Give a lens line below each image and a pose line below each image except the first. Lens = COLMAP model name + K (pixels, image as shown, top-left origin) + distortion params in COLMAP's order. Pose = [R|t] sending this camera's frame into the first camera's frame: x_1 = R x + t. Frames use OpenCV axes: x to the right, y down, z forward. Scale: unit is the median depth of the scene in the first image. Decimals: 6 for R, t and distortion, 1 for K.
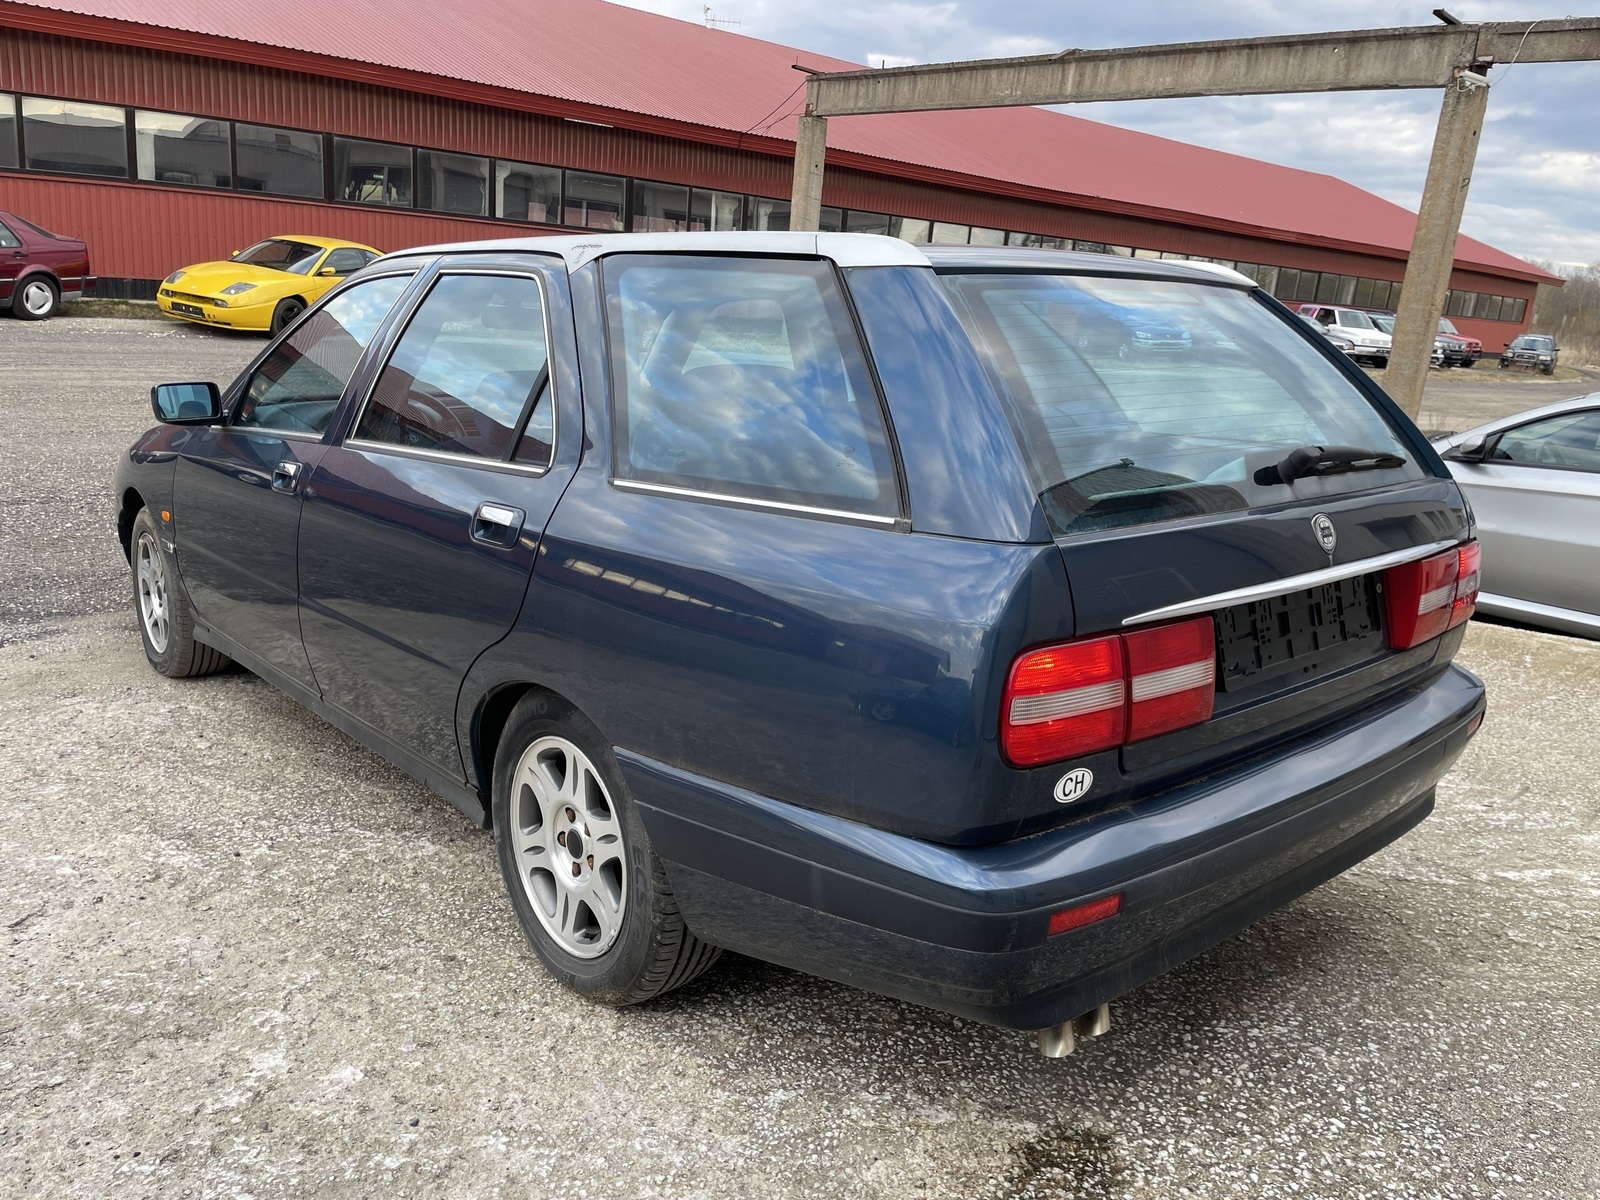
lens RADIAL K [[1223.8, 0, 800.0], [0, 1223.8, 600.0], [0, 0, 1]] dist [0.069194, -0.099235]
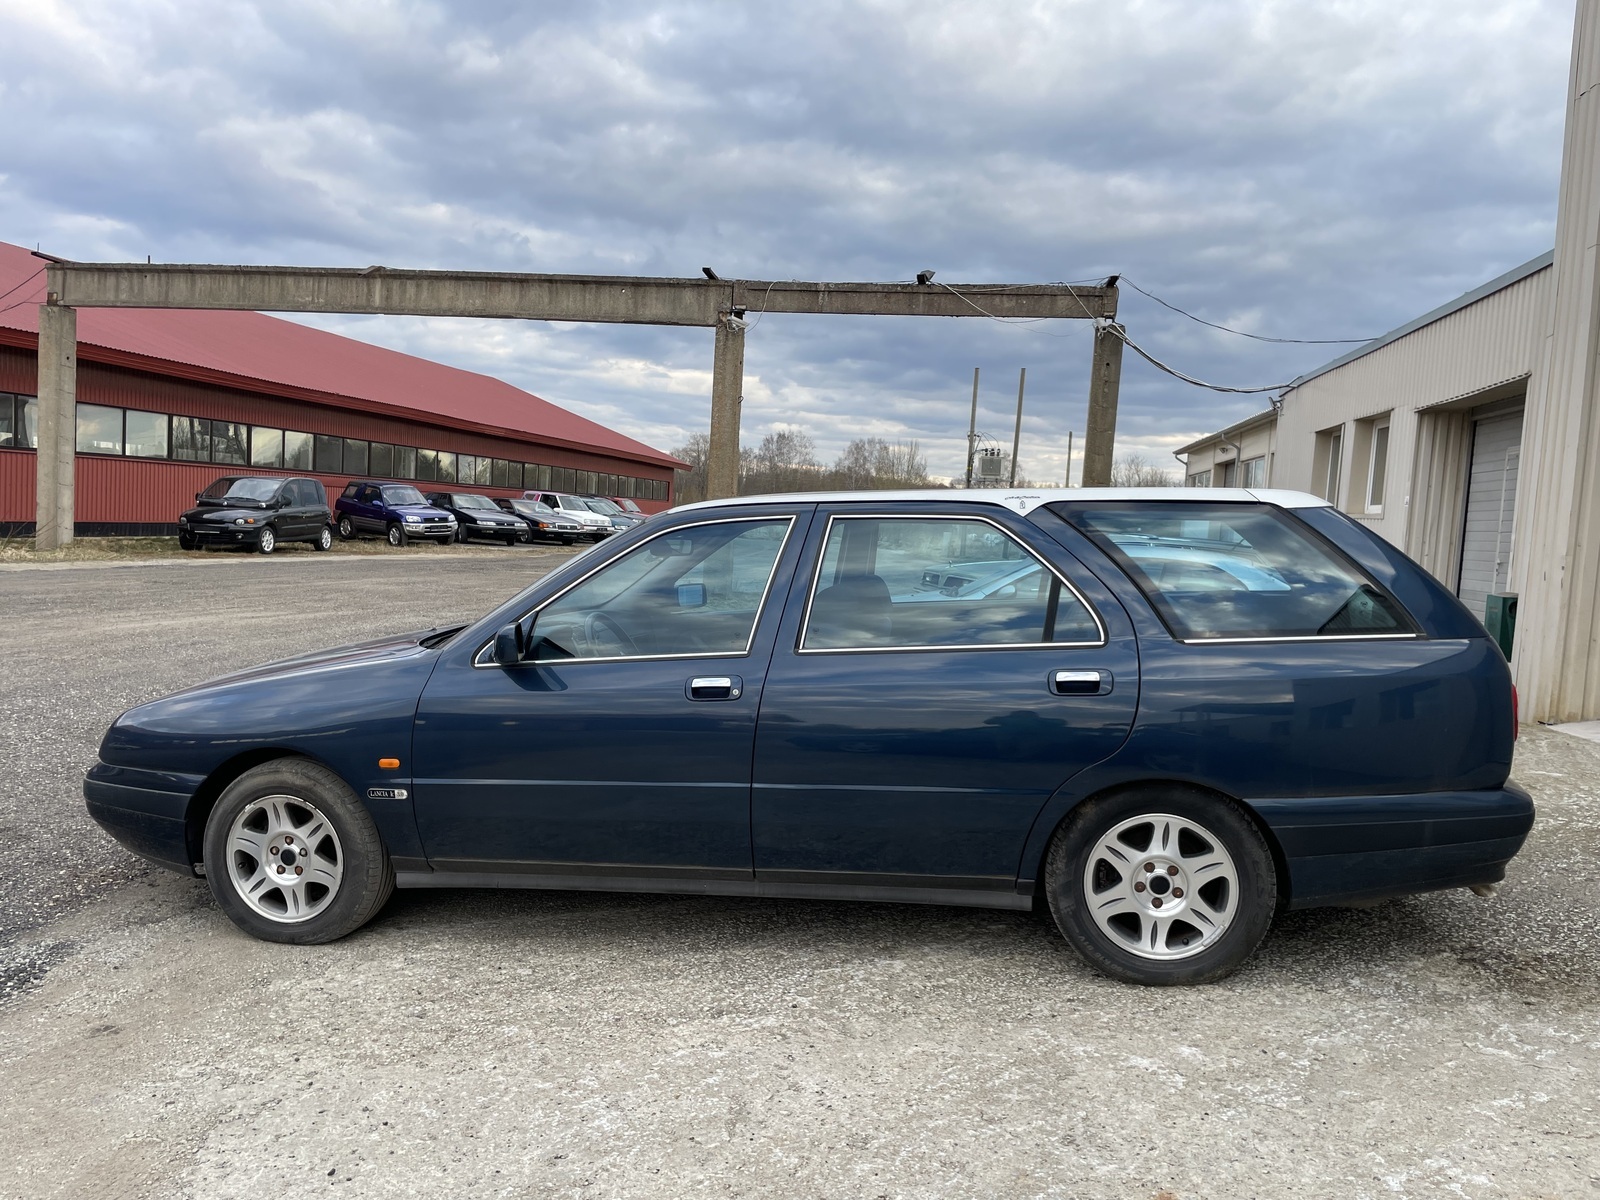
lens RADIAL K [[1217.6, 0, 800.0], [0, 1217.6, 600.0], [0, 0, 1]] dist [0.106778, -0.156864]
pose [[0.786990, -0.085165, 0.611060, -0.196295], [0.172712, 0.981239, -0.085680, -0.012757], [-0.592298, 0.172967, 0.786934, 0.000827]]
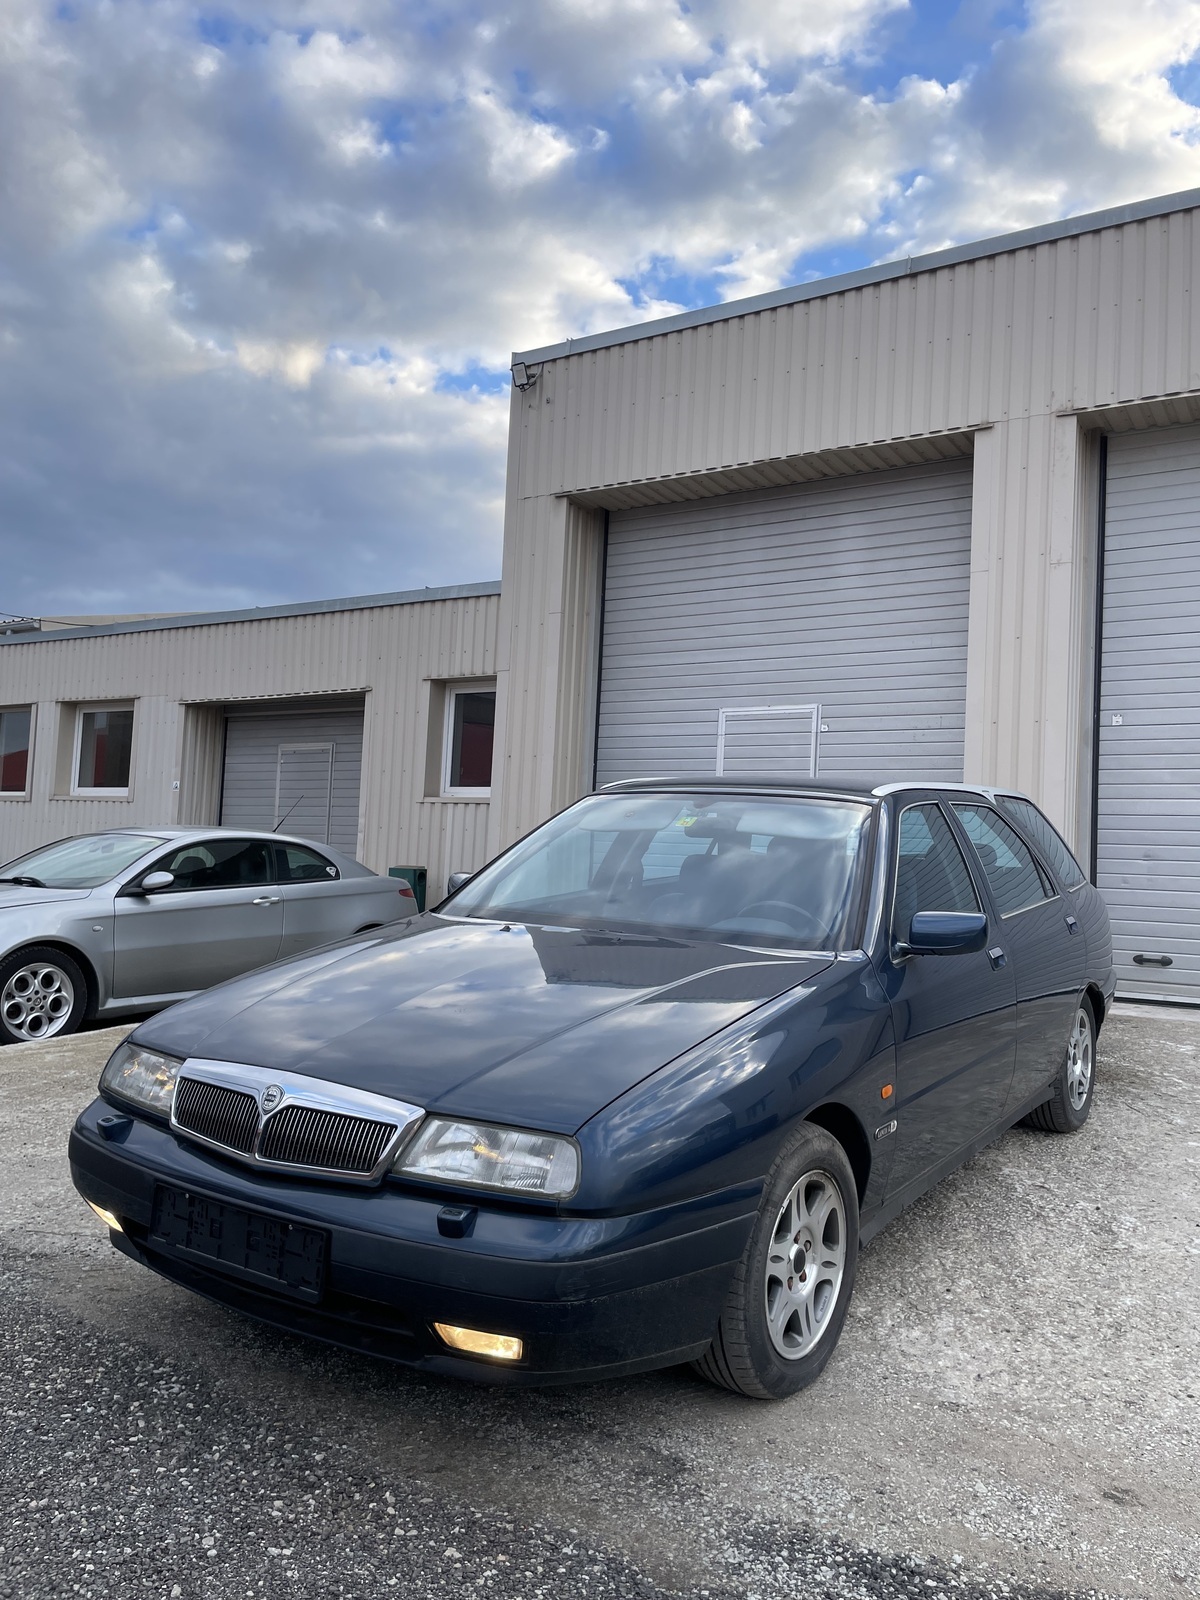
lens RADIAL K [[1217.6, 0, 600.0], [0, 1217.6, 800.0], [0, 0, 1]] dist [0.106778, -0.156864]
pose [[-0.254281, -0.037249, 0.966413, -0.289142], [0.189382, 0.977995, 0.087526, -0.084727], [-0.948407, 0.205277, -0.241631, 0.311060]]
